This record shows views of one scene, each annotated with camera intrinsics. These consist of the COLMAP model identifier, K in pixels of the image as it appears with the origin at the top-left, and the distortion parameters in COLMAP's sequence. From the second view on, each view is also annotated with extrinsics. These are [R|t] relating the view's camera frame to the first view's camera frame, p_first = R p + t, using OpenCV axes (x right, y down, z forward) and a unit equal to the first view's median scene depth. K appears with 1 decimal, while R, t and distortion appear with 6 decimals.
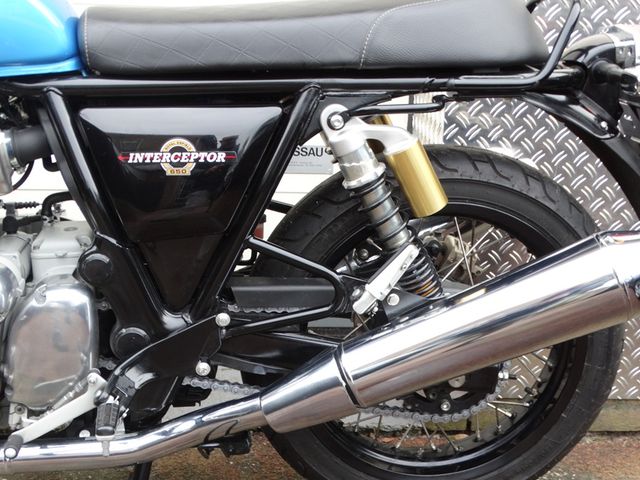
lens RADIAL K [[913.3, 0, 320.9], [0, 913.3, 266.0], [0, 0, 1]] dist [0.001593, 0.031579]
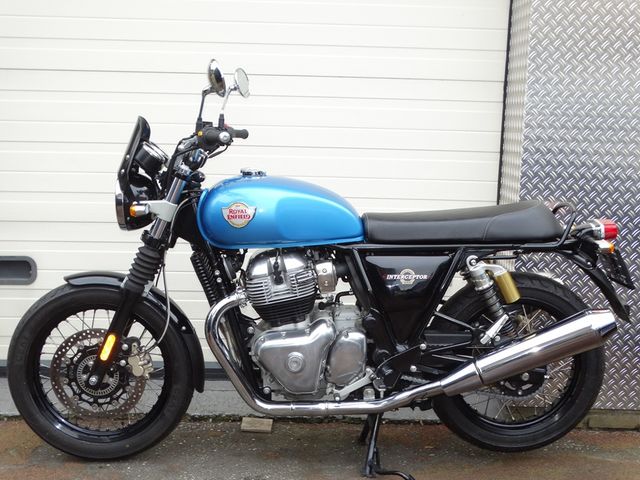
lens RADIAL K [[879.0, 0, 320.0], [0, 879.0, 240.0], [0, 0, 1]] dist [-0.024500, -0.001033]
pose [[0.997867, 0.005491, -0.065050, -0.223705], [-0.015530, 0.987818, -0.154838, 0.139875], [0.063408, 0.155518, 0.985796, -1.247206]]
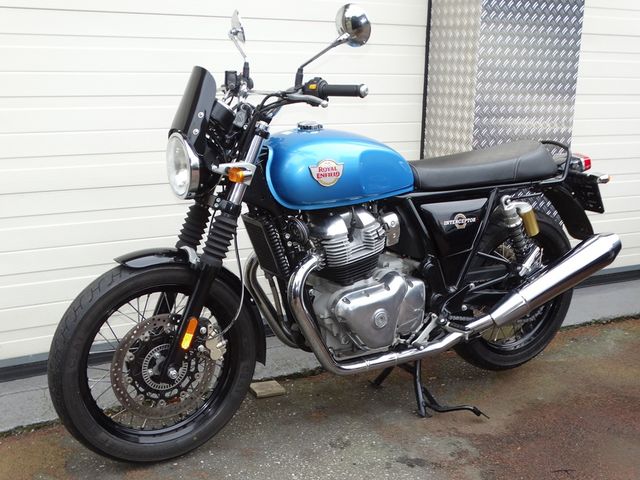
lens RADIAL K [[863.1, 0, 320.0], [0, 863.1, 240.0], [0, 0, 1]] dist [-0.026834, -0.022301]
pose [[0.903985, -0.097004, 0.416414, -1.413607], [0.126457, 0.991011, -0.043667, -0.012832], [-0.408435, 0.092132, 0.908126, -0.931097]]
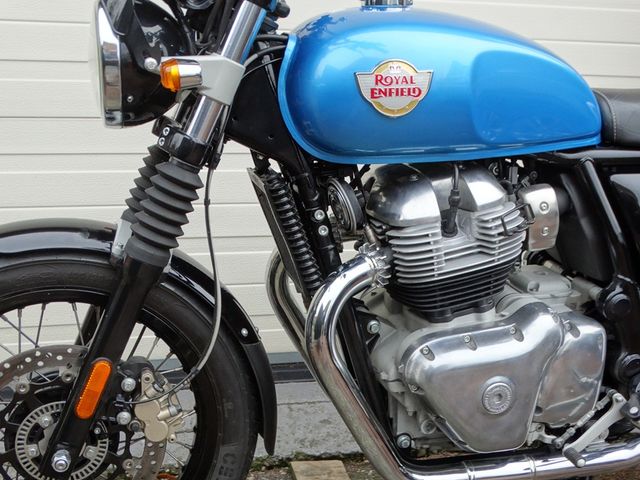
lens RADIAL K [[913.3, 0, 320.9], [0, 913.3, 266.0], [0, 0, 1]] dist [0.001593, 0.031579]
pose [[0.986817, -0.029327, 0.159158, -0.805872], [0.033817, 0.999101, -0.025574, -0.031802], [-0.158265, 0.030619, 0.986922, -0.127573]]
